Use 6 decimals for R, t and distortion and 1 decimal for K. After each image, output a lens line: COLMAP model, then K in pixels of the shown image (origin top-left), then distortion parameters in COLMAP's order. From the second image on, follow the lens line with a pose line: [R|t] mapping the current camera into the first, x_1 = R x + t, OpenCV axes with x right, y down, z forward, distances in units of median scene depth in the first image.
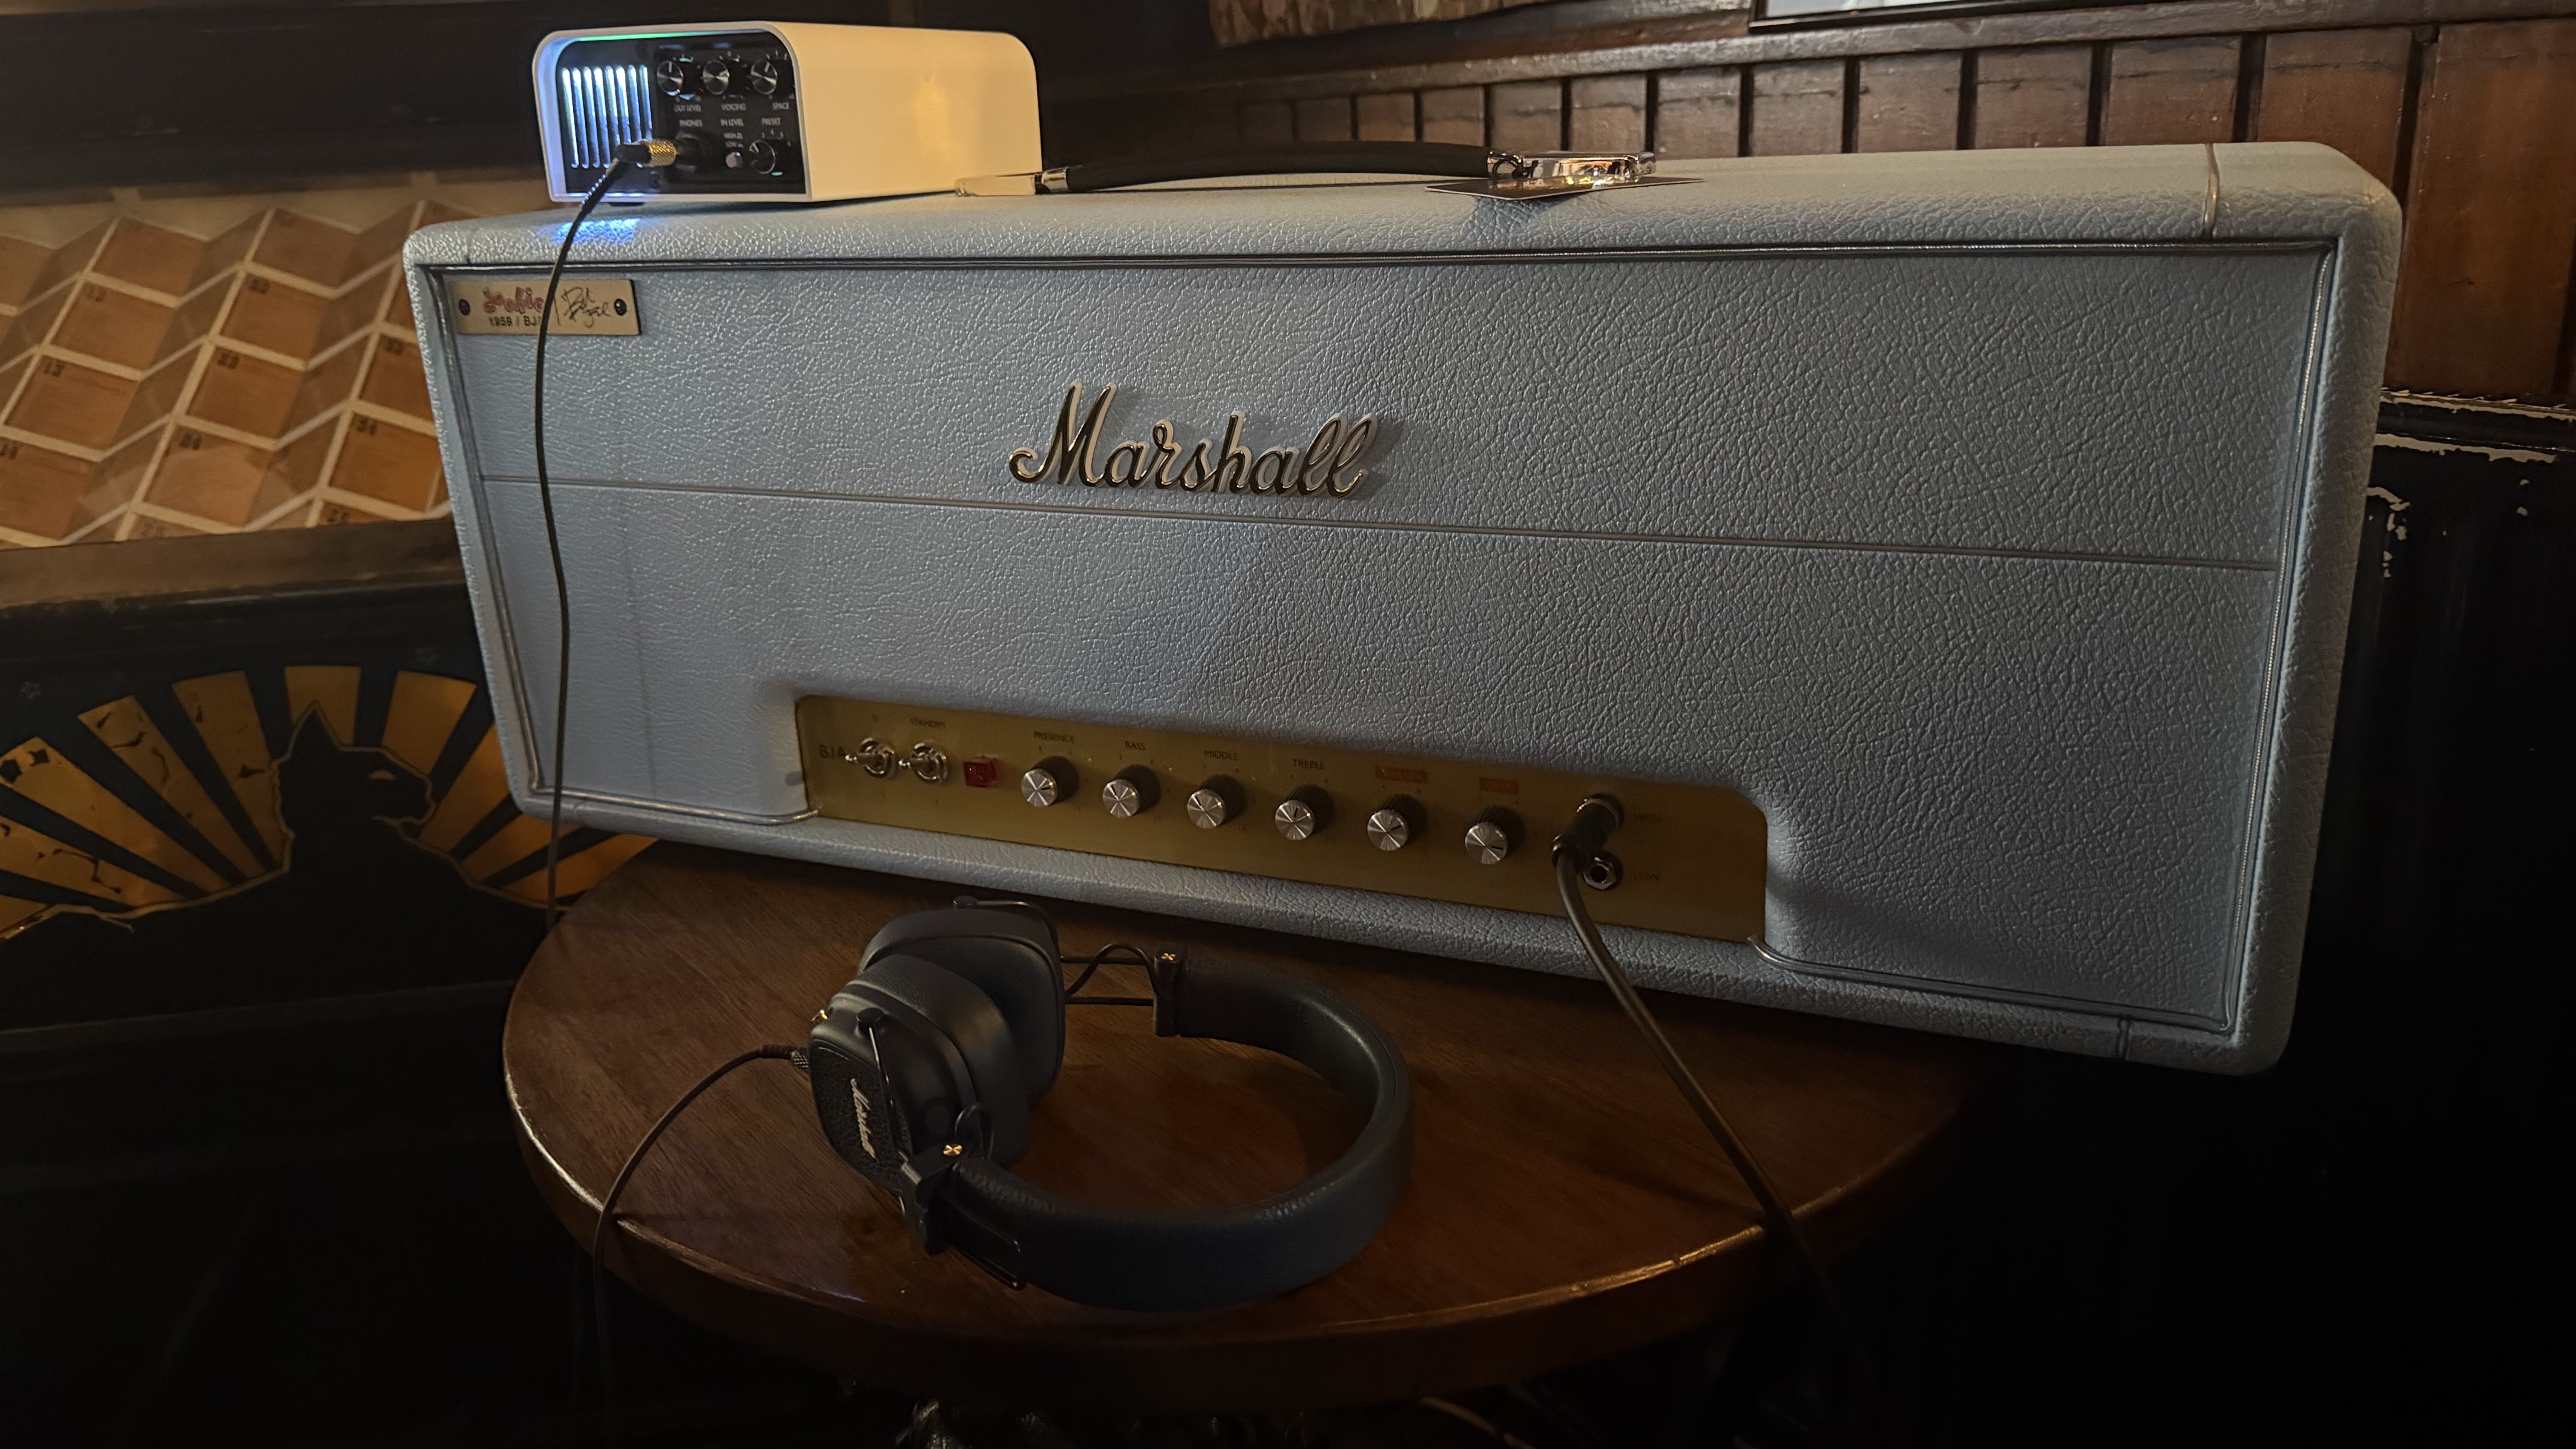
lens RADIAL K [[1845.7, 0, 1284.9], [0, 1845.7, 734.0], [0, 0, 1]] dist [0.065396, -0.178218]
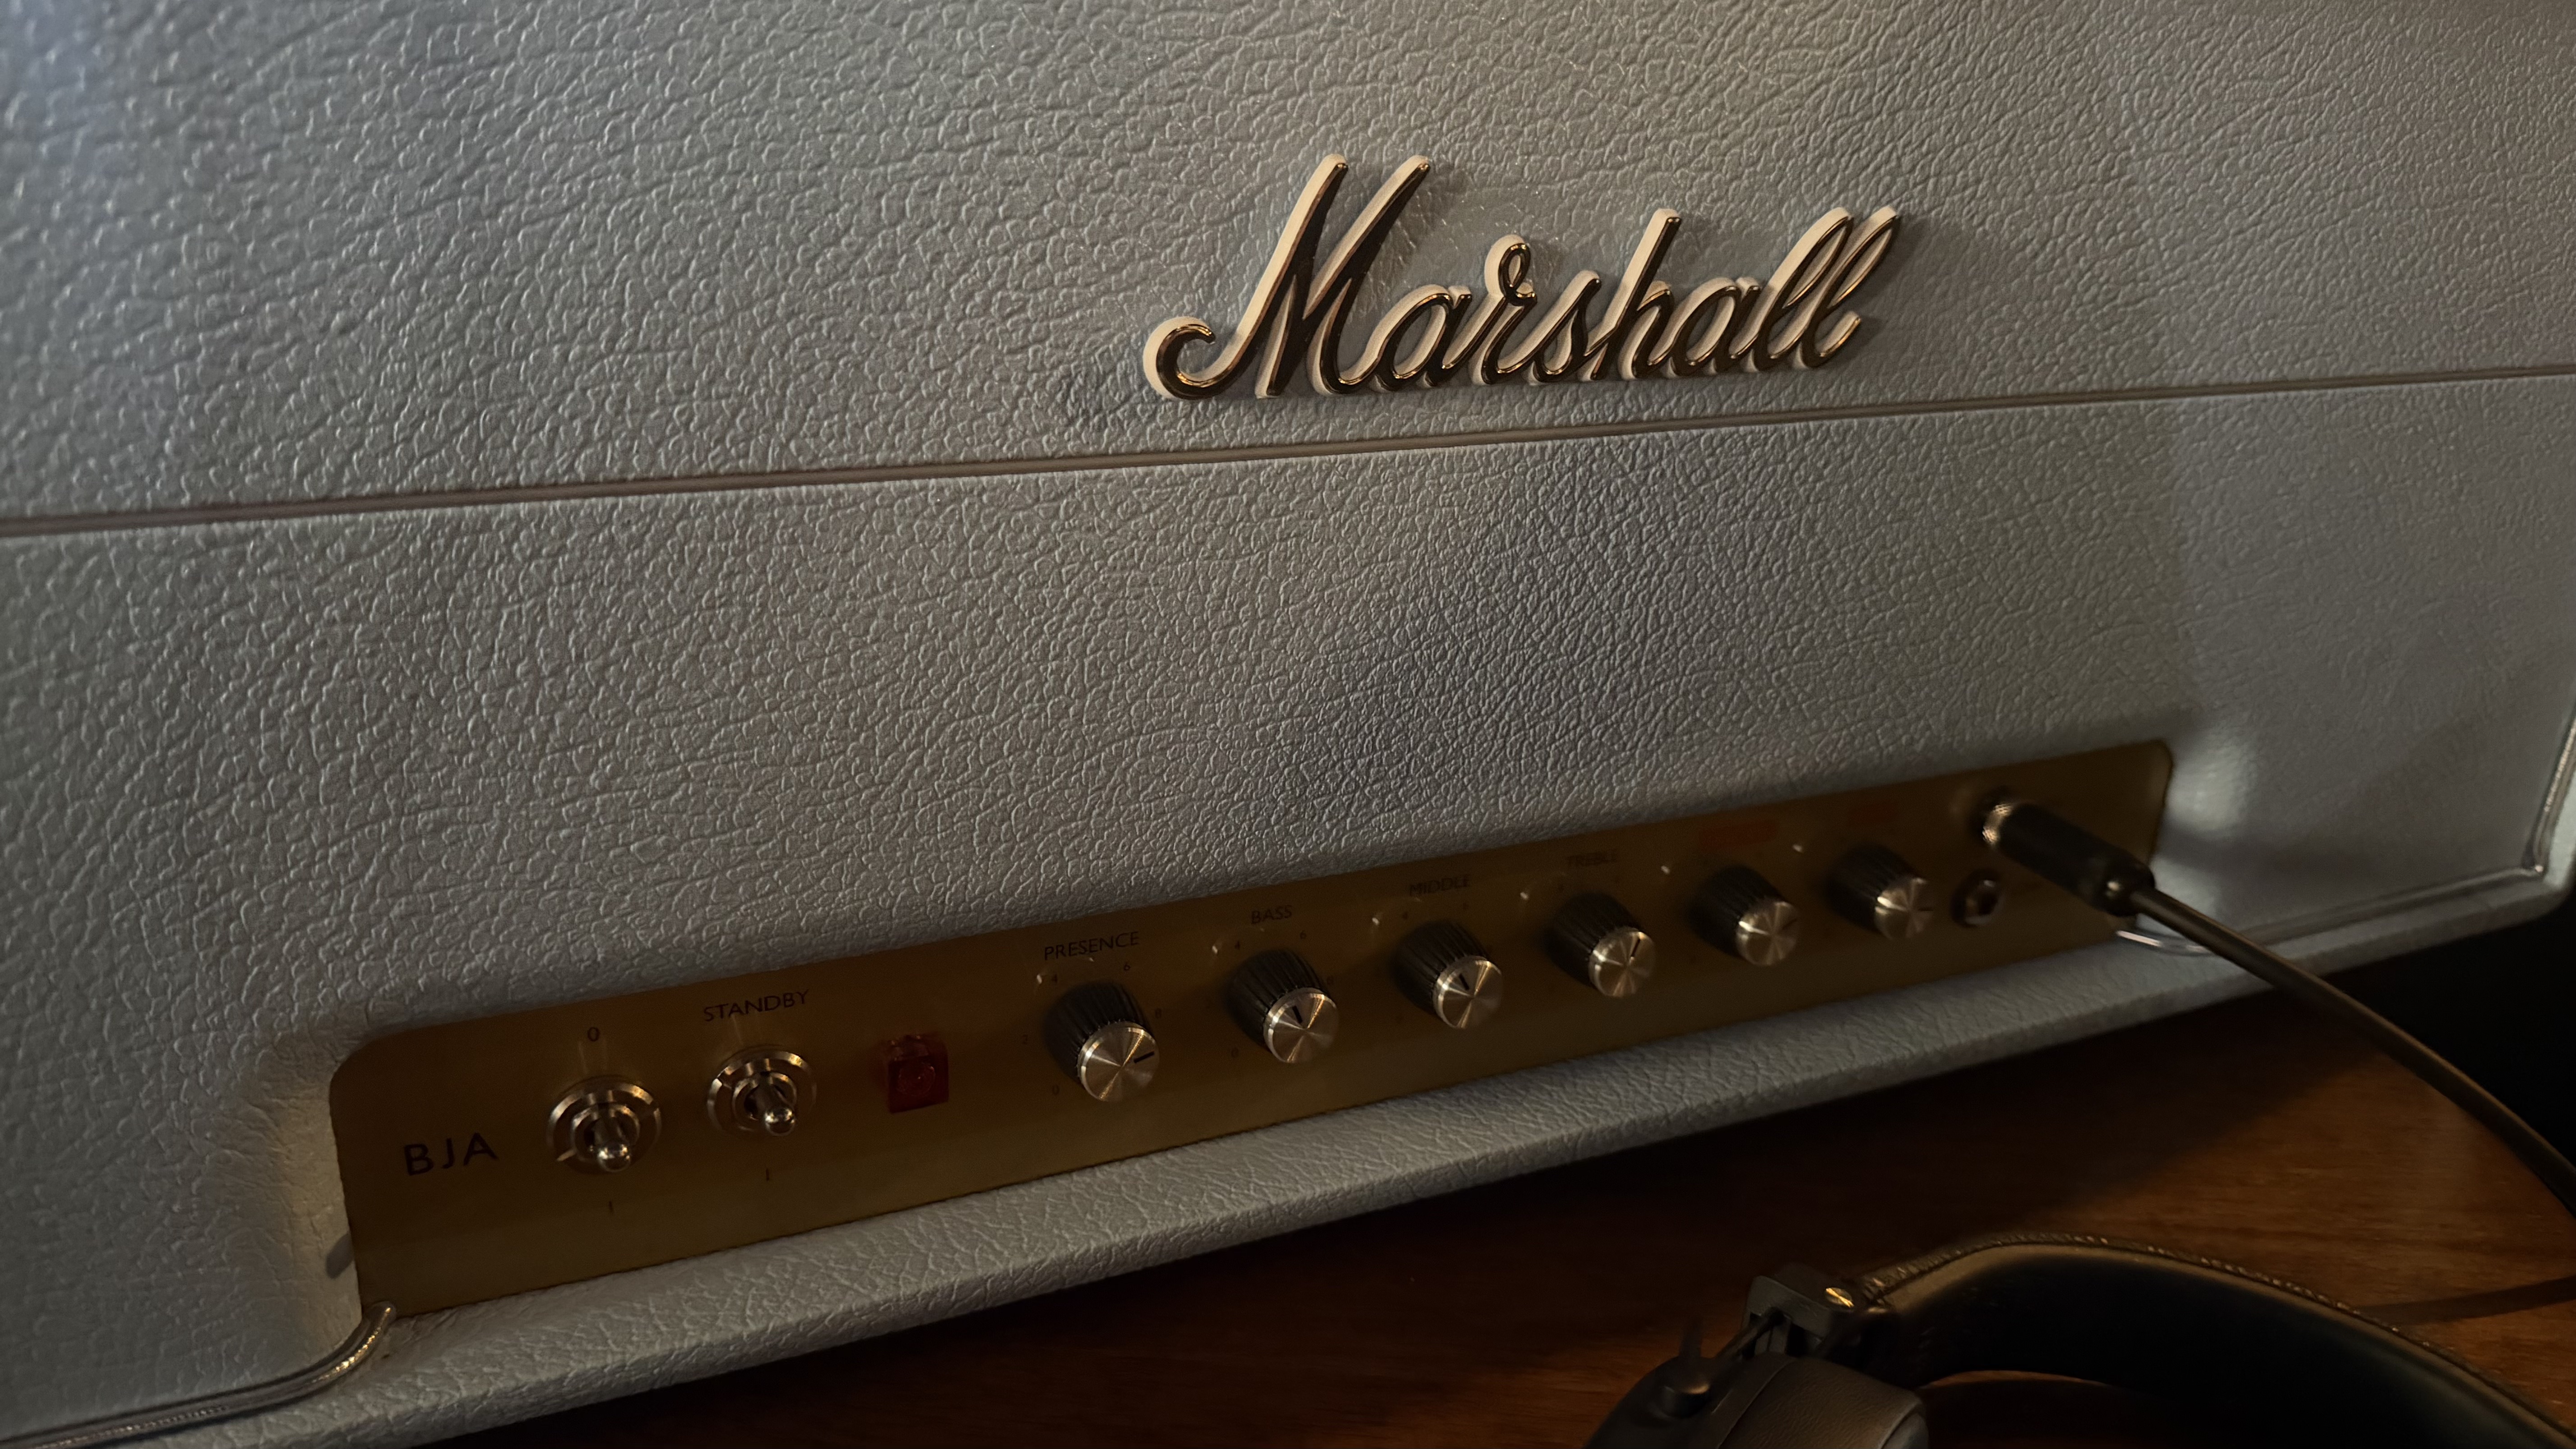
lens RADIAL K [[1871.4, 0, 1288.0], [0, 1871.4, 724.5], [0, 0, 1]] dist [0.067912, -0.196420]
pose [[0.646475, -0.206849, 0.734359, -0.464988], [0.172826, 0.977228, 0.123116, -0.111889], [-0.743102, 0.047325, 0.667502, 0.695582]]
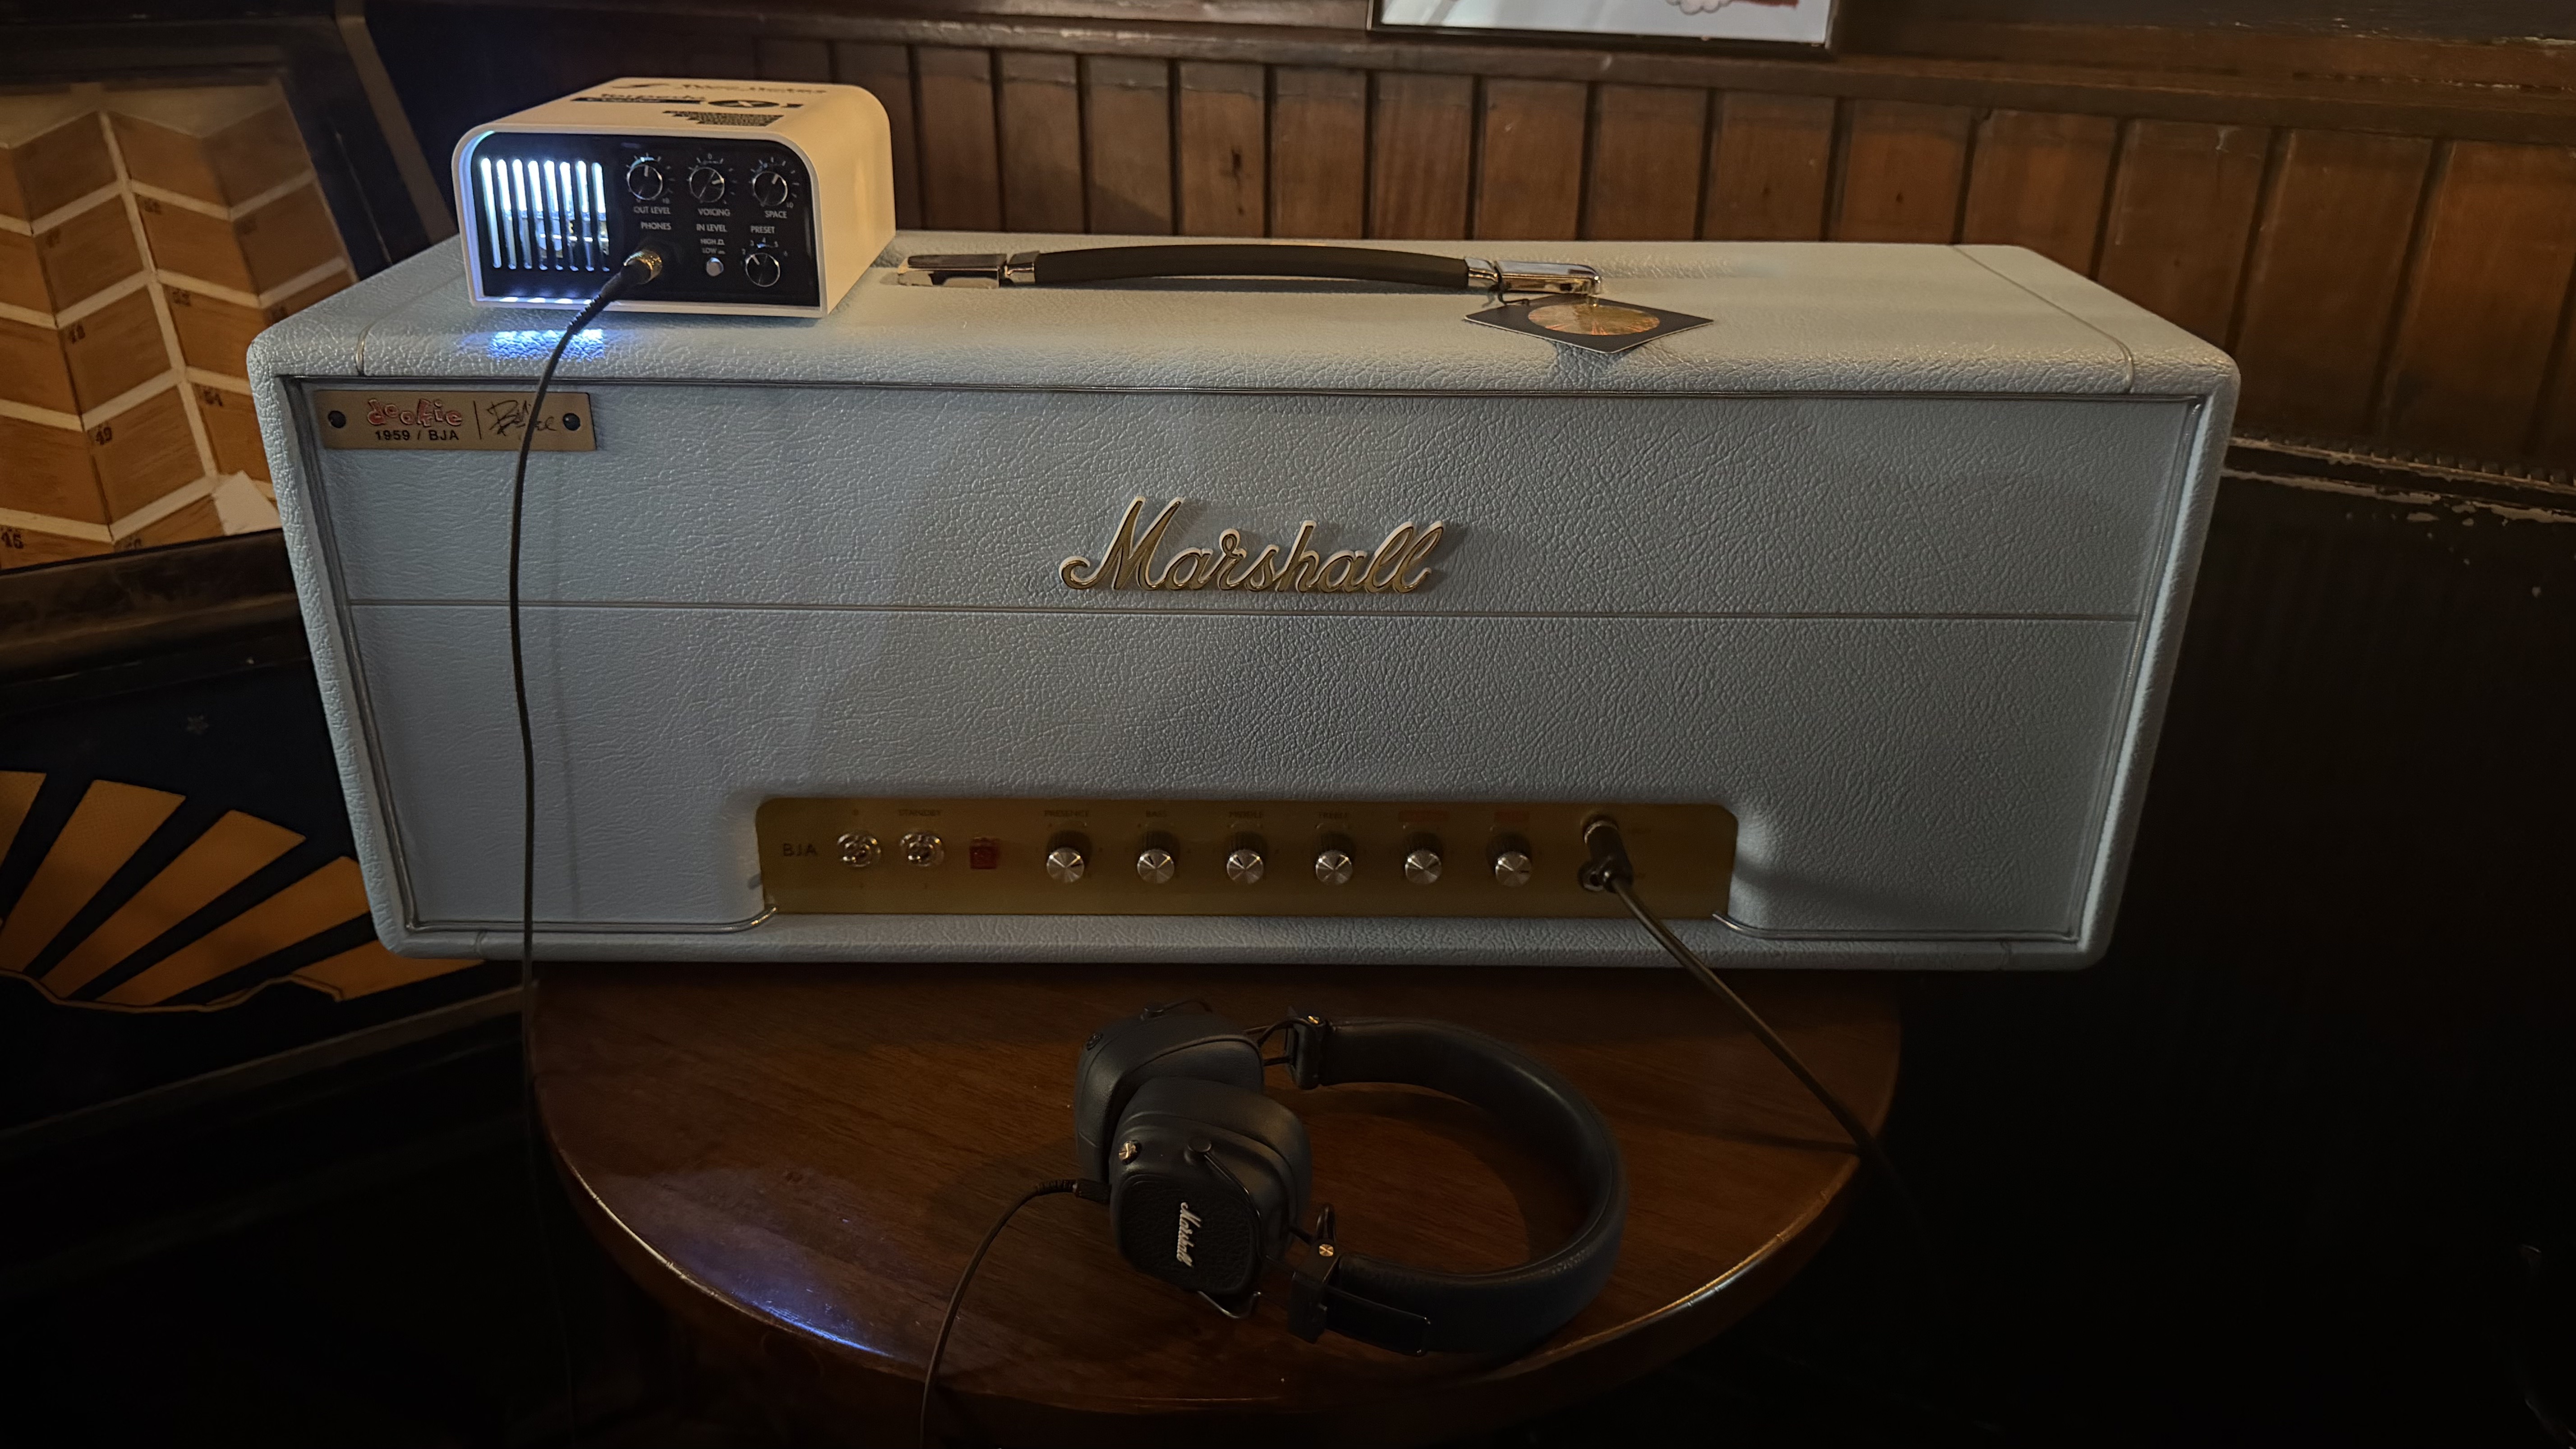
lens RADIAL K [[1871.4, 0, 1288.0], [0, 1871.4, 724.5], [0, 0, 1]] dist [0.067912, -0.196420]
pose [[0.900636, -0.122960, 0.416815, -0.483371], [0.083079, 0.990163, 0.112583, -0.169847], [-0.426558, -0.066768, 0.901992, -0.004534]]
